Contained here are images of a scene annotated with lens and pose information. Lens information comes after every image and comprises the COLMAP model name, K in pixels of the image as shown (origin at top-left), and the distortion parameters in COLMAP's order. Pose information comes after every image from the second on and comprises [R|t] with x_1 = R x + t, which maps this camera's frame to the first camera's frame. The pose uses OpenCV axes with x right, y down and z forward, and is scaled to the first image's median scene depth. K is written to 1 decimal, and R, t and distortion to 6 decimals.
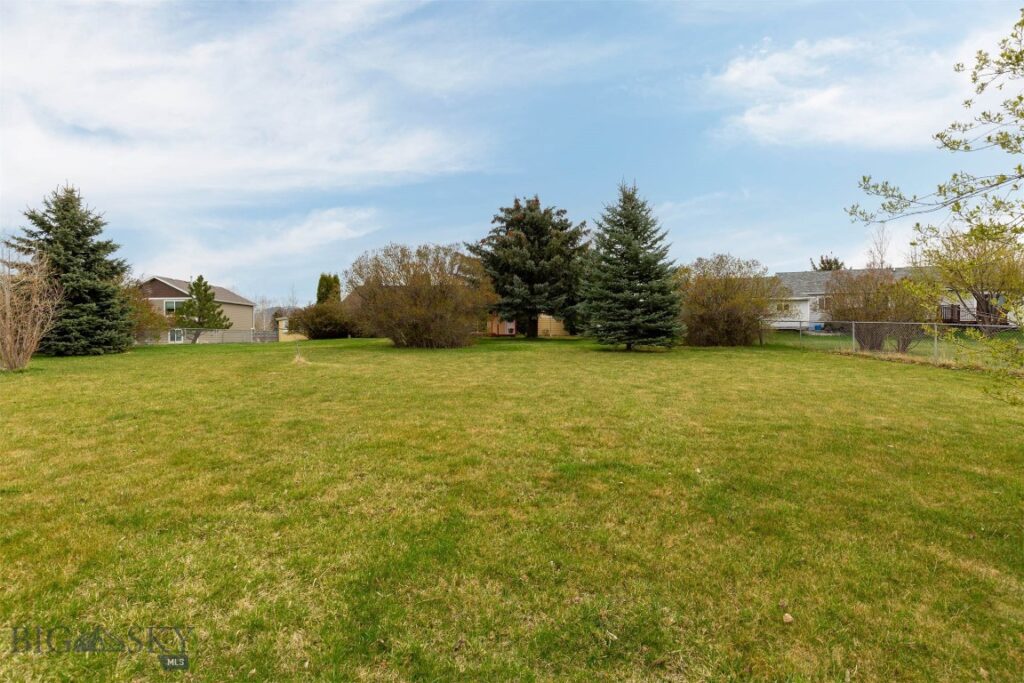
lens RADIAL K [[472.6, 0, 512.0], [0, 472.6, 347.8], [0, 0, 1]] dist [0.008554, -0.000032]
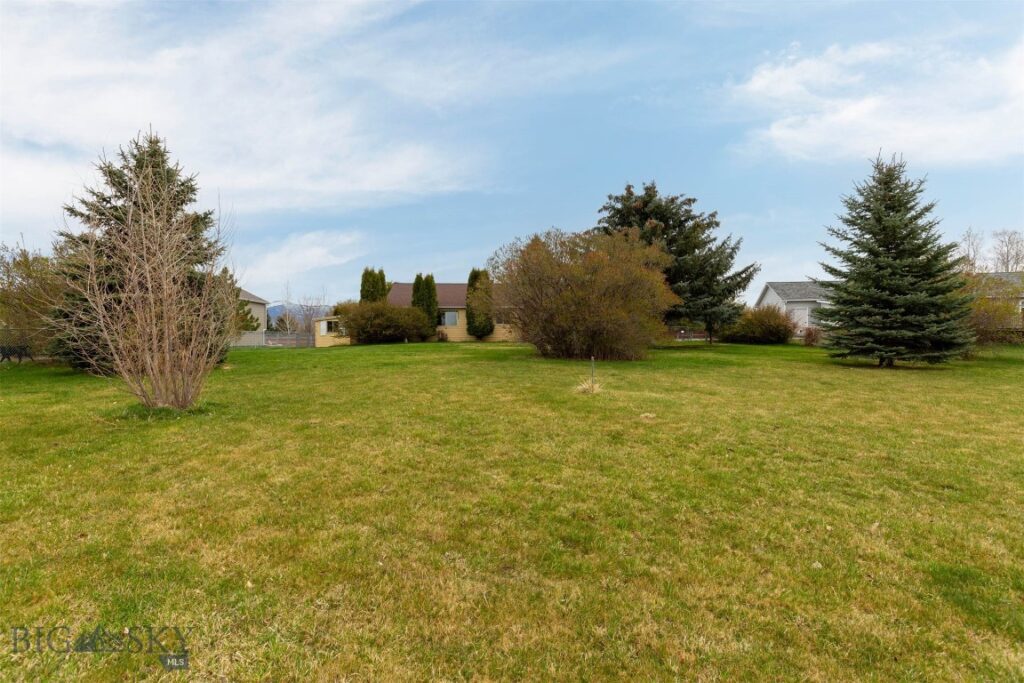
lens RADIAL K [[472.6, 0, 508.2], [0, 472.6, 337.0], [0, 0, 1]] dist [0.008554, -0.000032]
pose [[0.996357, 0.006423, 0.085034, -0.294761], [-0.004339, 0.999686, -0.024664, -0.013714], [-0.085166, 0.024205, 0.996073, 0.163722]]
